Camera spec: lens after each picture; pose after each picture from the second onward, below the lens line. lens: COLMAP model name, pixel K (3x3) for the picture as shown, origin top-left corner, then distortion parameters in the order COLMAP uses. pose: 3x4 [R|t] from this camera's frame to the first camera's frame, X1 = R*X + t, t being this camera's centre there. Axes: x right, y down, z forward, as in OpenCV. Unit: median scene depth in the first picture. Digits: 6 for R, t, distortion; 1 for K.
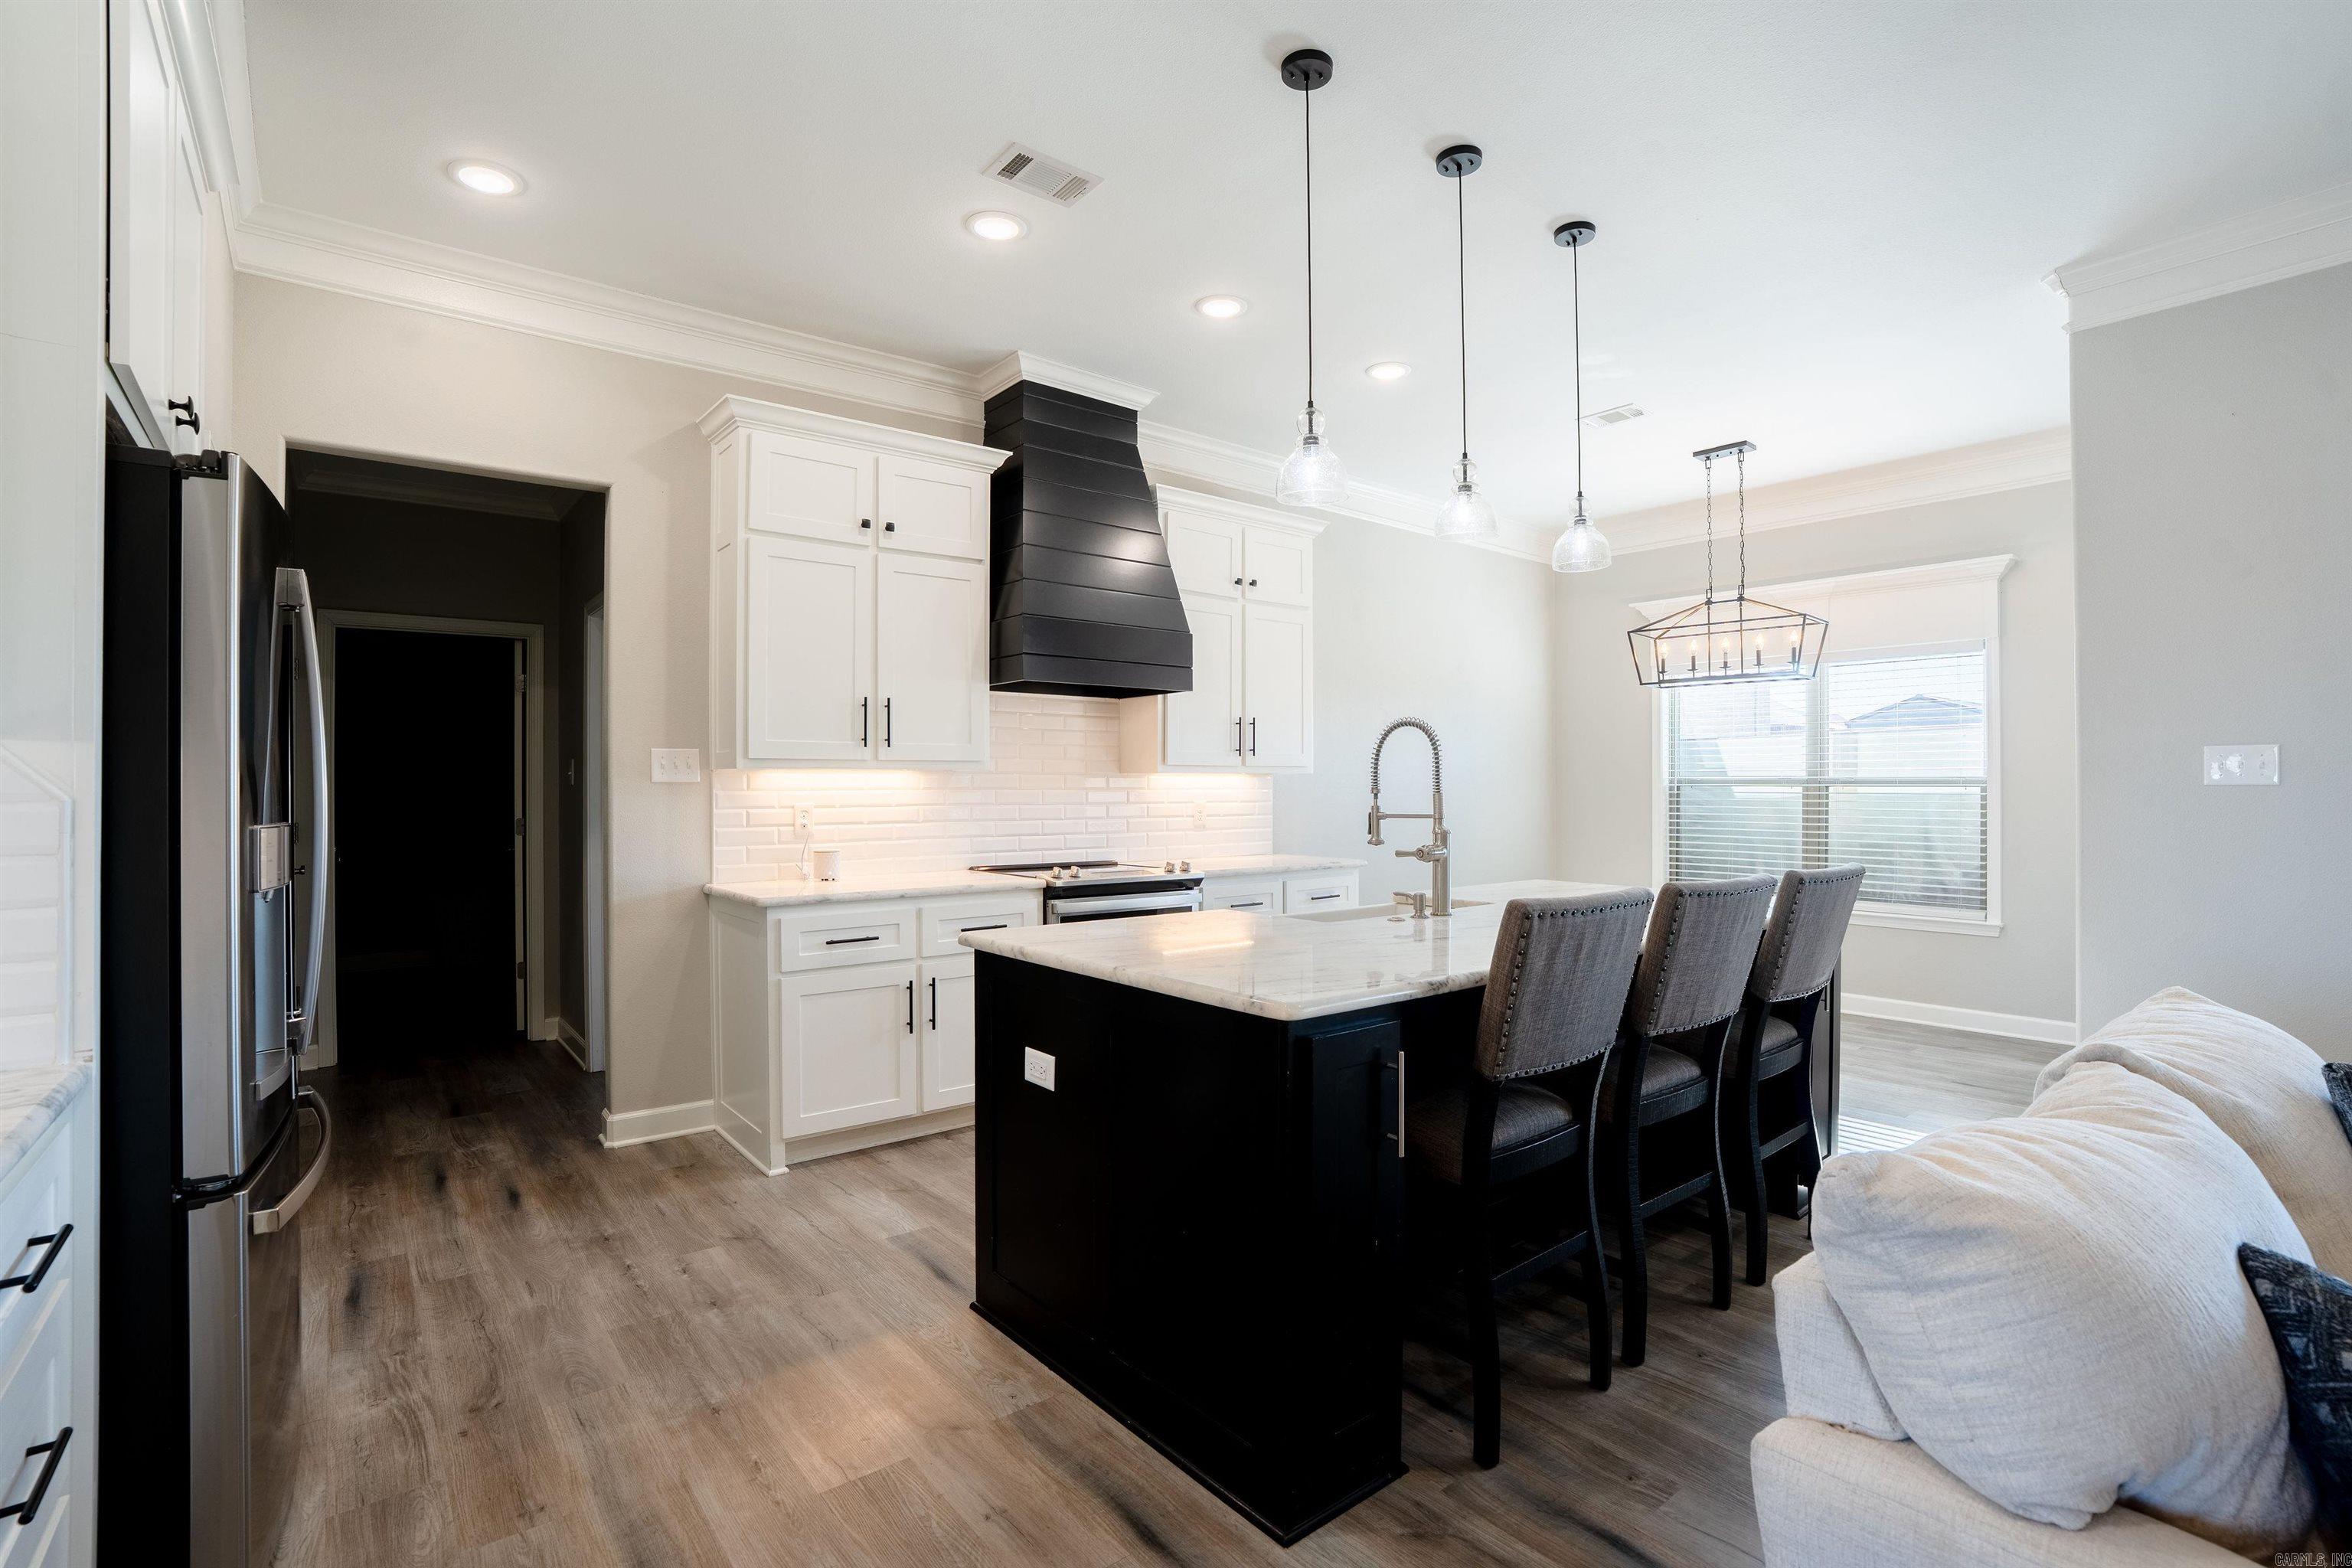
lens RADIAL K [[1084.1, 0, 1169.0], [0, 1084.1, 782.0], [0, 0, 1]] dist [-0.071842, 0.026401]
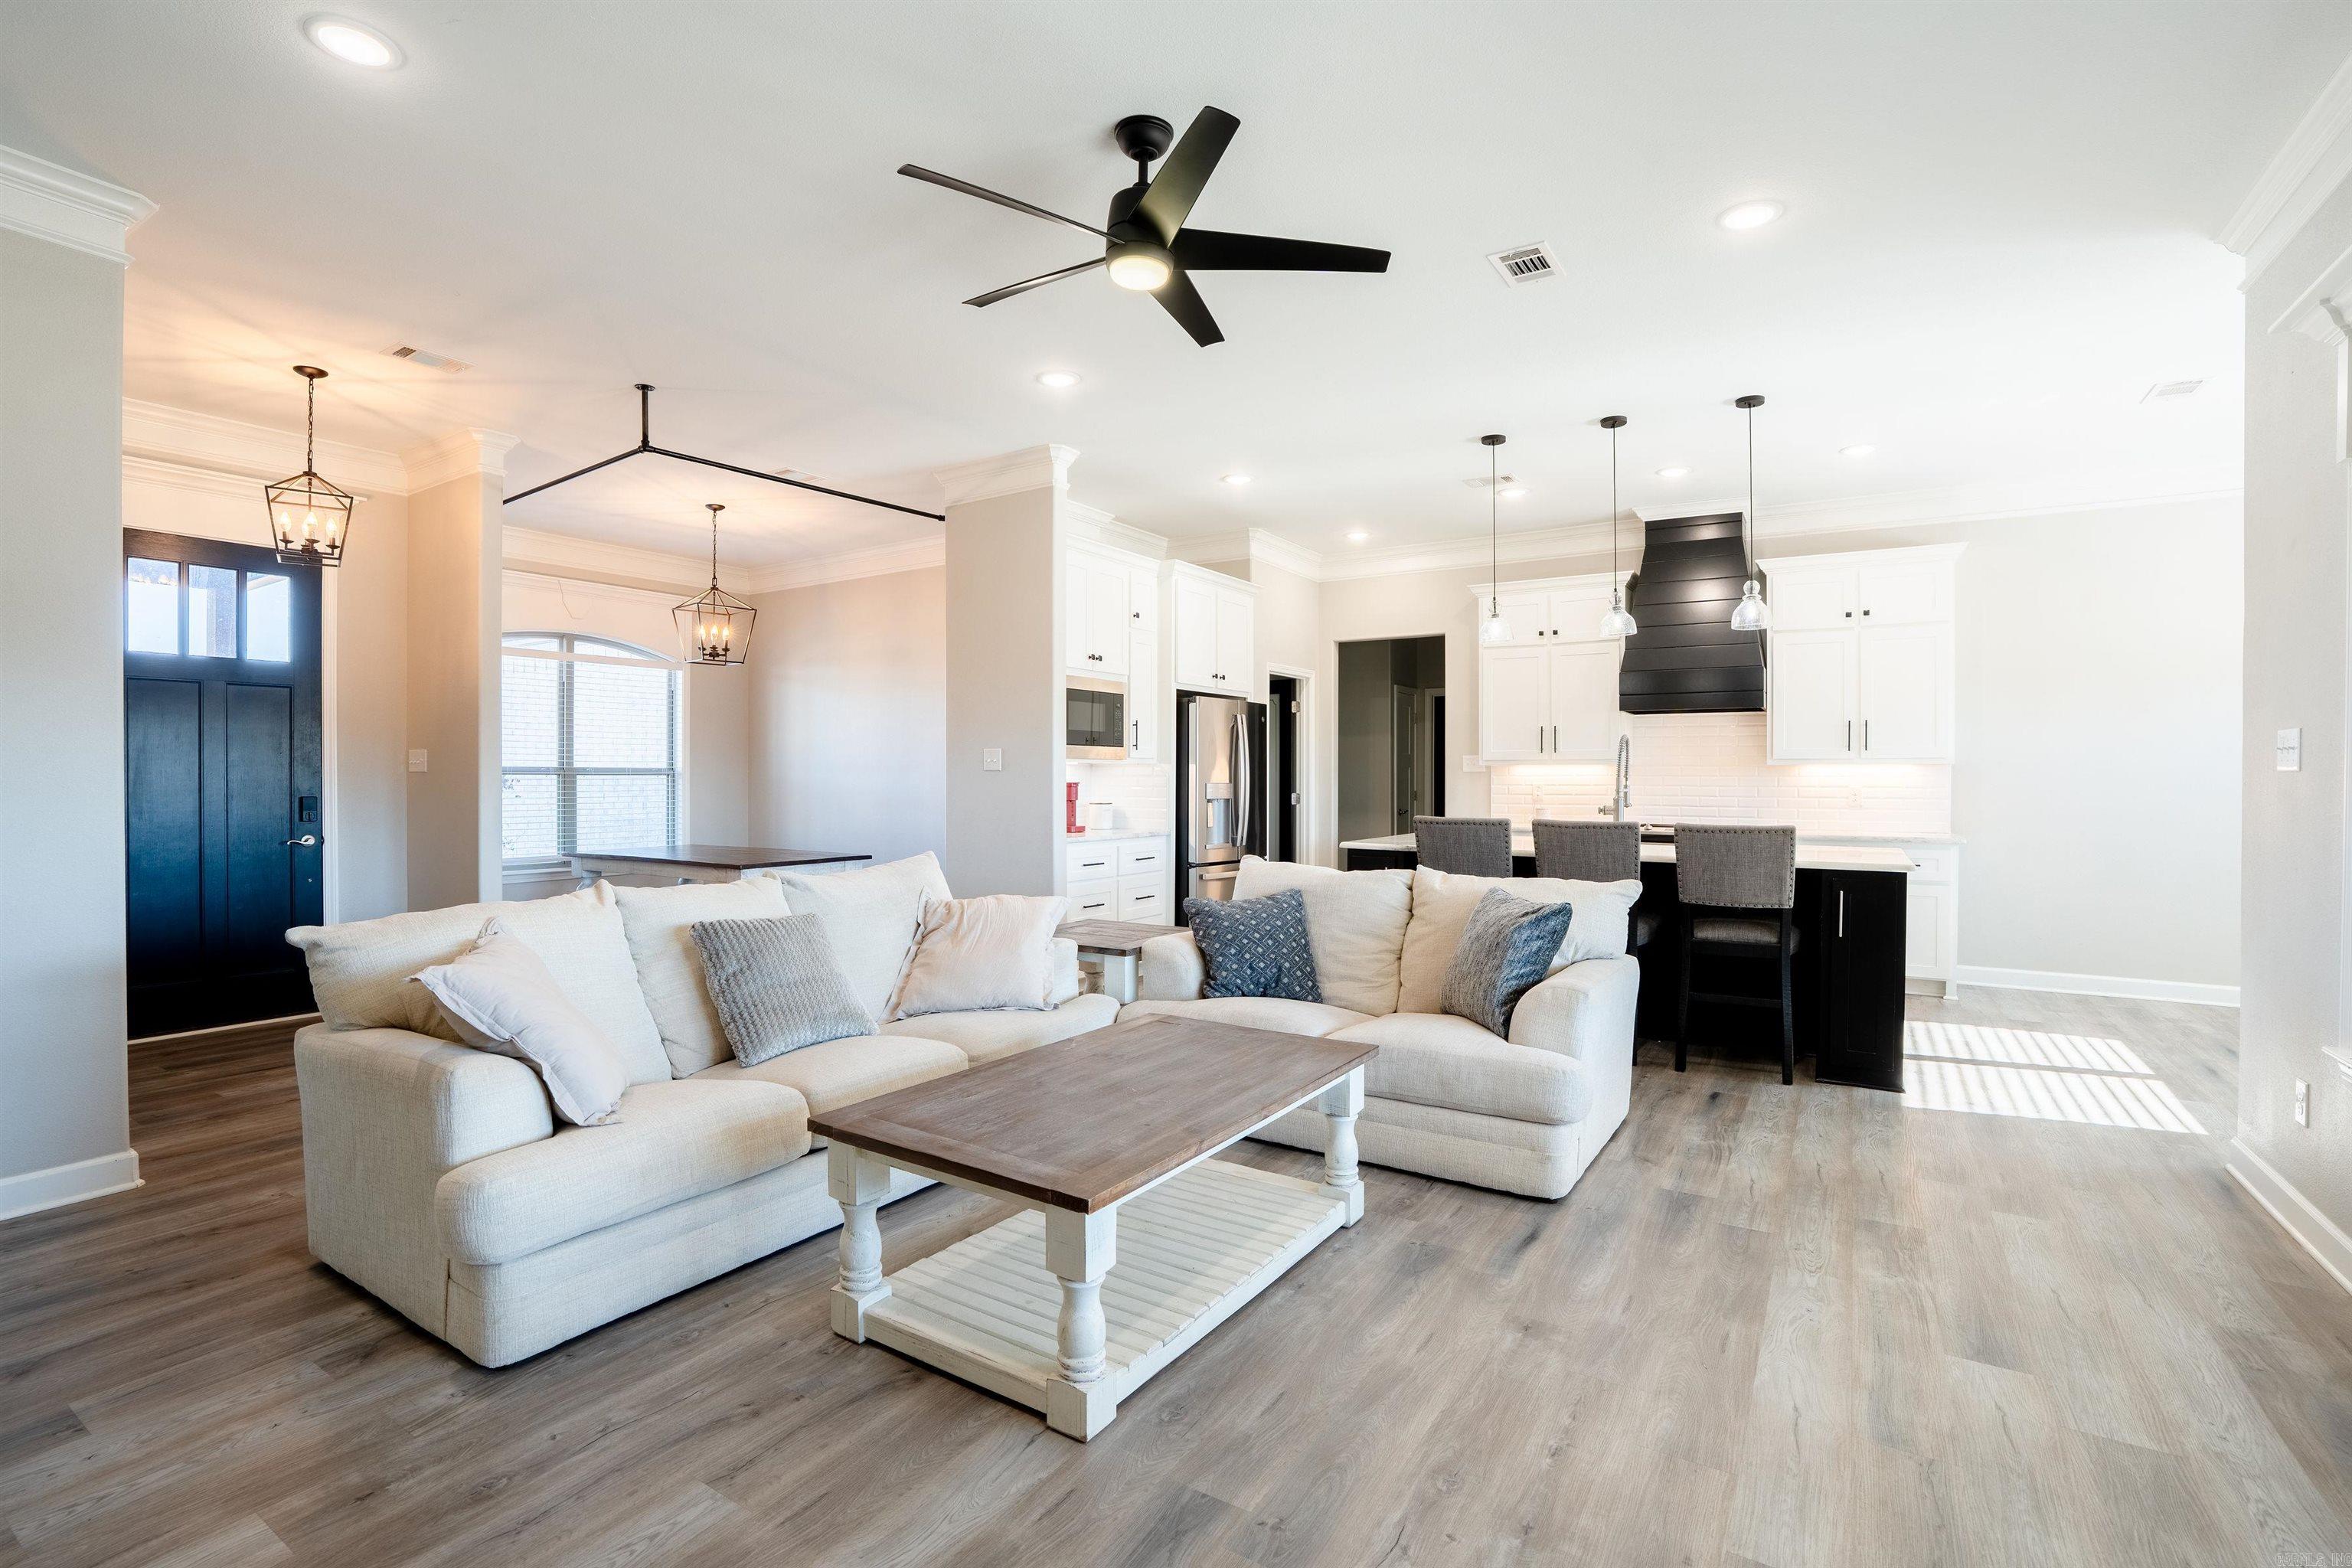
lens RADIAL K [[1075.8, 0, 1176.0], [0, 1075.8, 784.0], [0, 0, 1]] dist [-0.067936, 0.026040]
pose [[0.325262, 0.012407, -0.945543, 1.036820], [0.003371, 0.999892, 0.014279, -0.005650], [0.945618, -0.007832, 0.325185, -0.168124]]
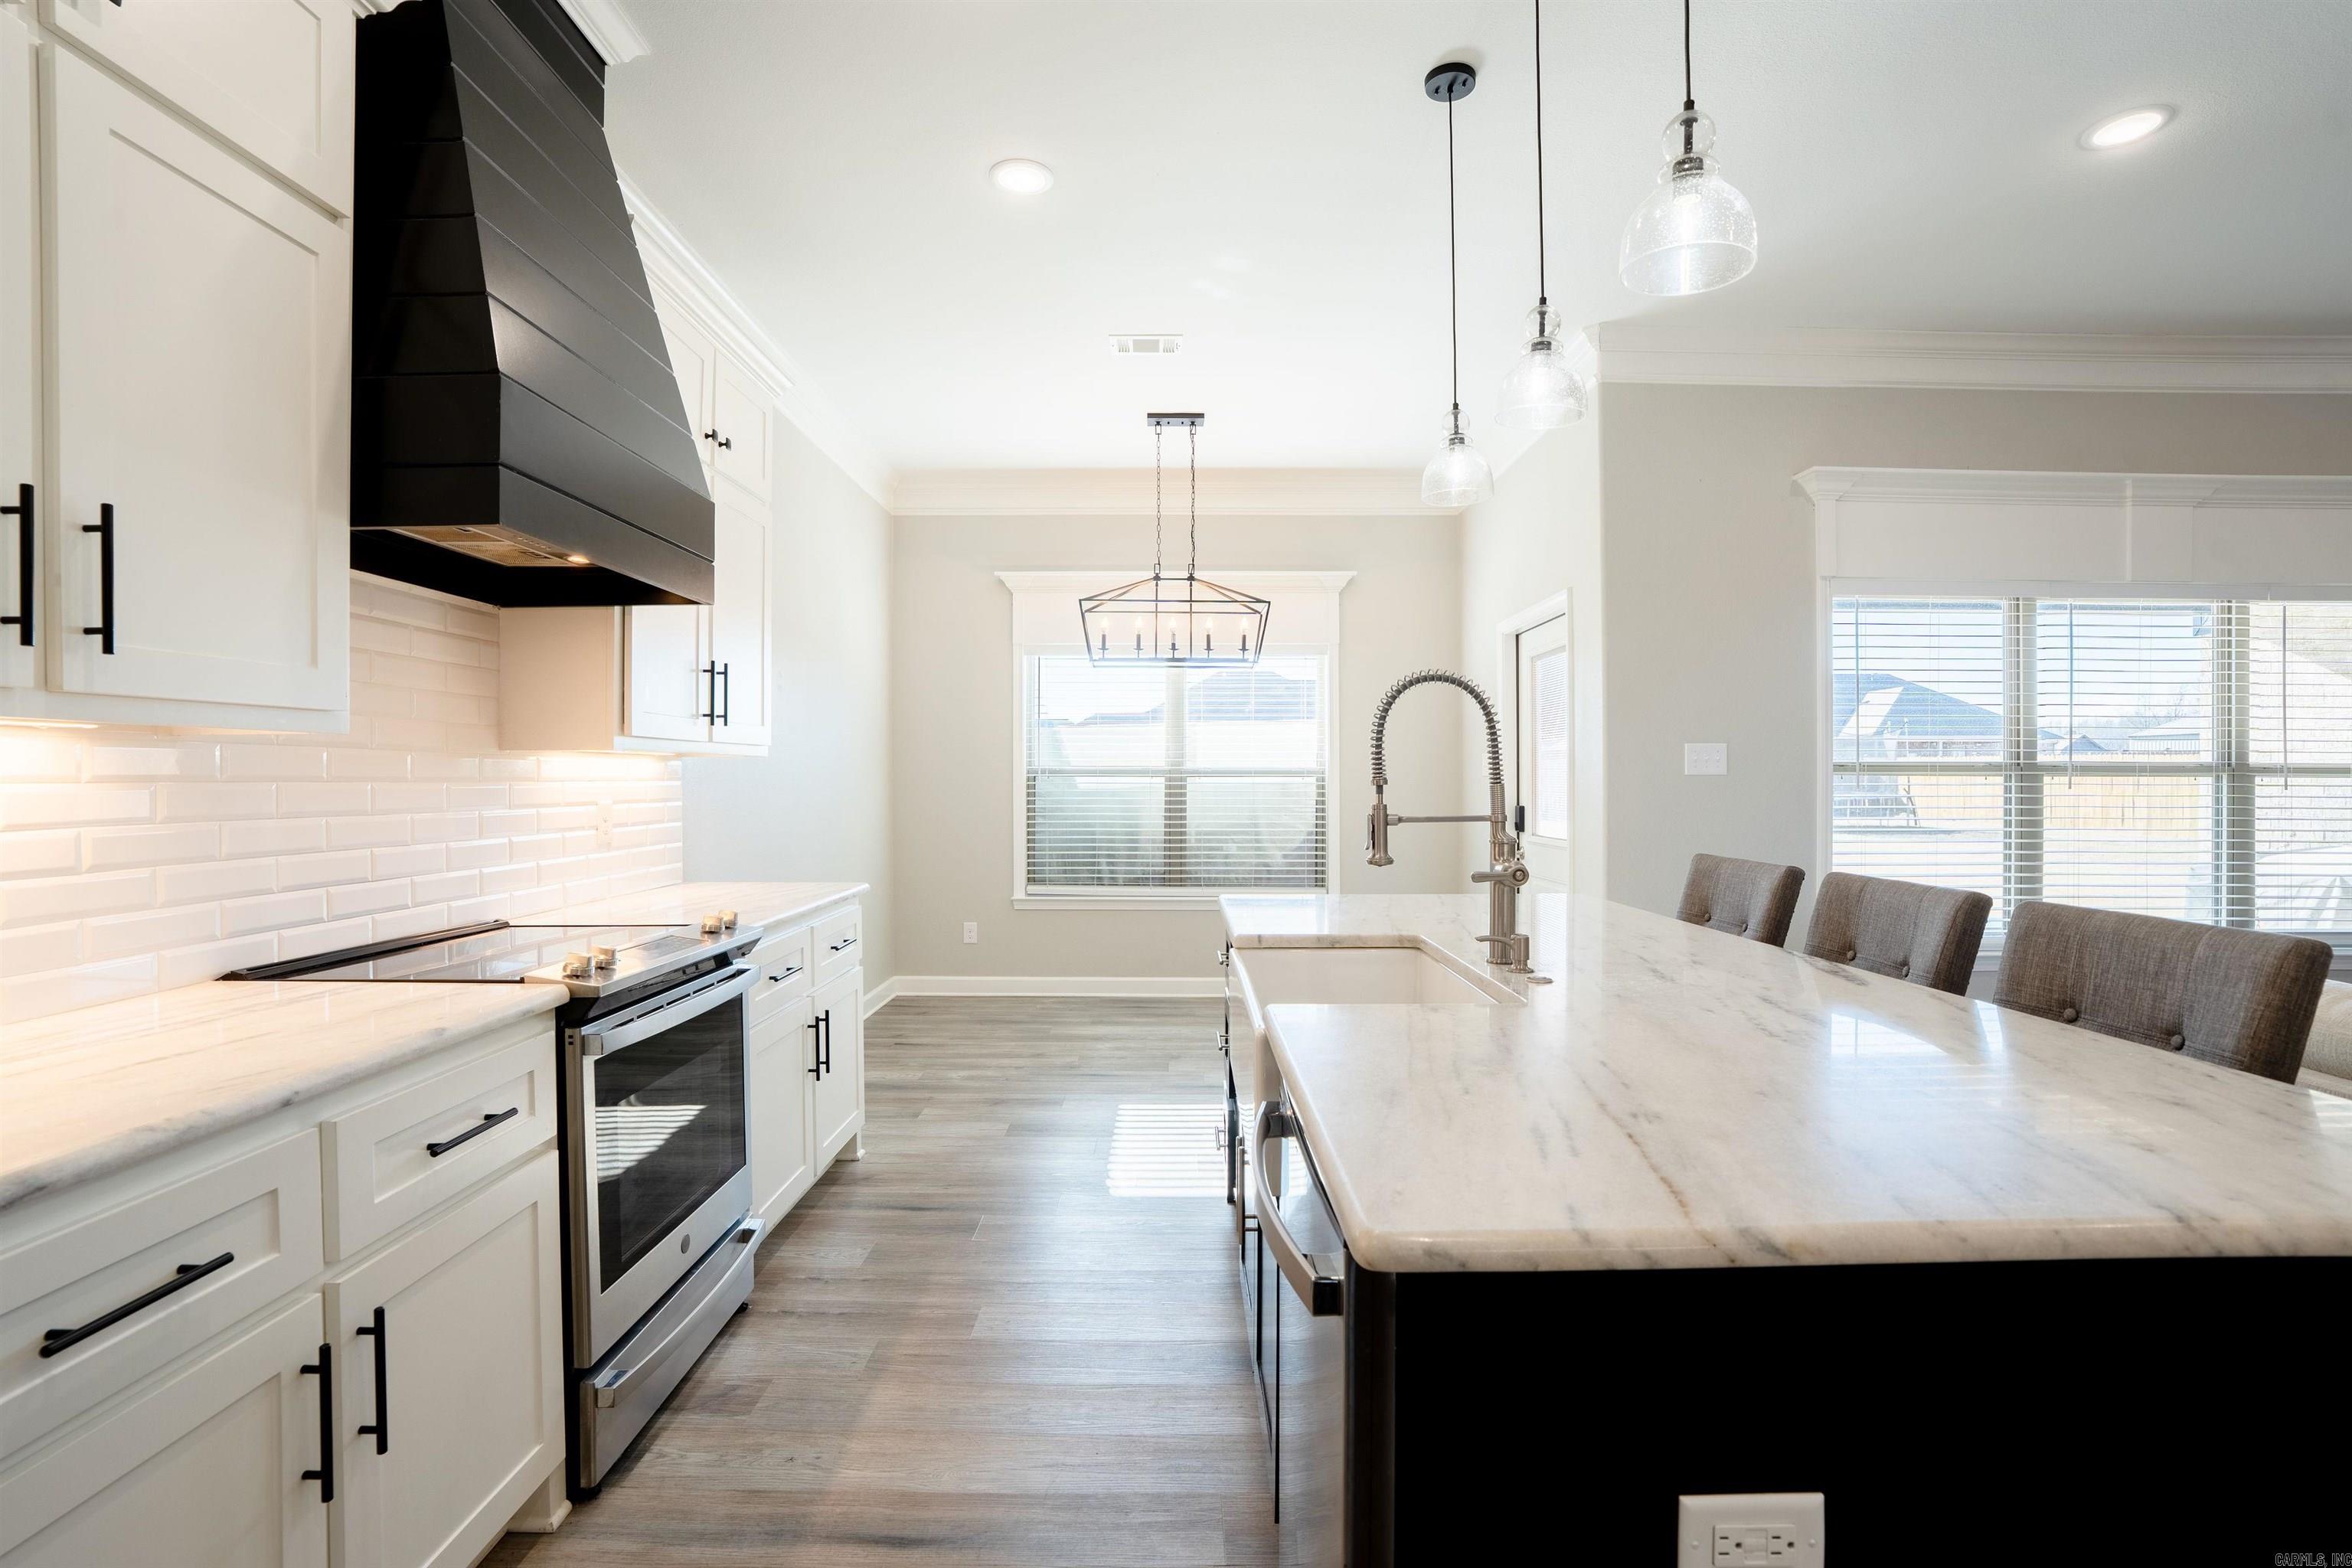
lens RADIAL K [[1084.1, 0, 1169.0], [0, 1084.1, 782.0], [0, 0, 1]] dist [-0.071842, 0.026401]
pose [[0.631960, -0.002833, 0.774996, -0.249002], [-0.003435, 0.999973, 0.006457, 0.003289], [-0.774993, -0.006743, 0.631934, 0.452072]]
